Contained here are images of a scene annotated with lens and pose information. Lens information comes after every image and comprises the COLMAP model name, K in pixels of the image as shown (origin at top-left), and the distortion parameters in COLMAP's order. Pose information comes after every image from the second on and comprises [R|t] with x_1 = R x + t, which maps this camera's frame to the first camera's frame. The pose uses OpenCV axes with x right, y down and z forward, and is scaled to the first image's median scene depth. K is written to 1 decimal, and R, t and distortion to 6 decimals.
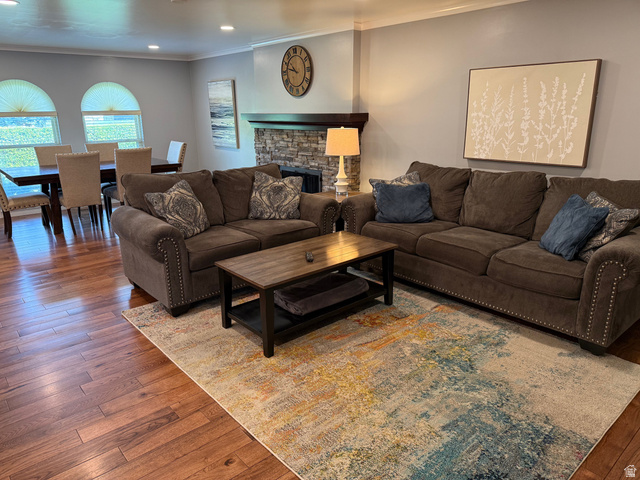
lens RADIAL K [[449.4, 0, 322.4], [0, 449.4, 241.4], [0, 0, 1]] dist [0.082692, -0.120950]
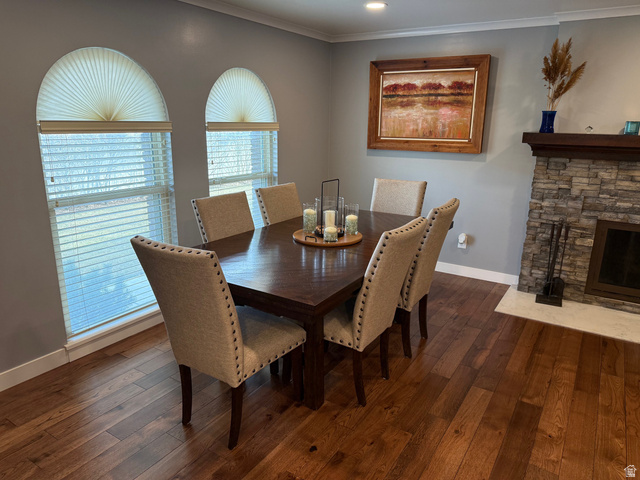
lens RADIAL K [[449.4, 0, 322.4], [0, 449.4, 241.4], [0, 0, 1]] dist [0.082692, -0.120950]
pose [[0.957823, -0.046478, 0.283577, -0.926019], [0.053411, 0.998432, -0.016763, -0.226788], [-0.282353, 0.031202, 0.958803, 0.798559]]
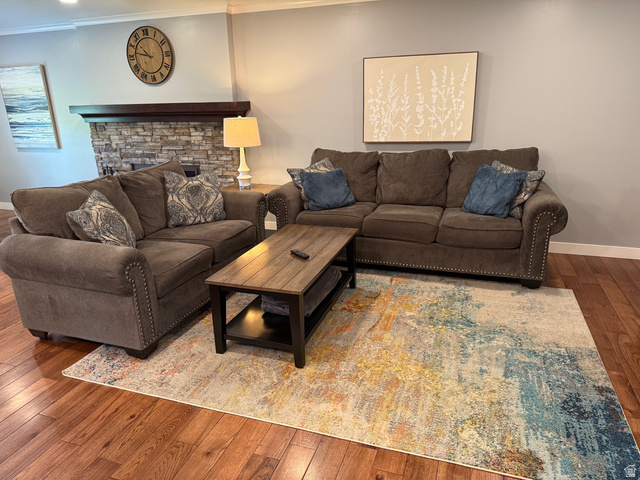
lens RADIAL K [[450.1, 0, 319.7], [0, 450.1, 238.0], [0, 0, 1]] dist [0.044371, -0.065389]
pose [[0.871394, -0.163328, 0.462597, -0.314149], [0.155446, 0.986289, 0.055413, -0.033561], [-0.465305, 0.023622, 0.884835, 0.108115]]
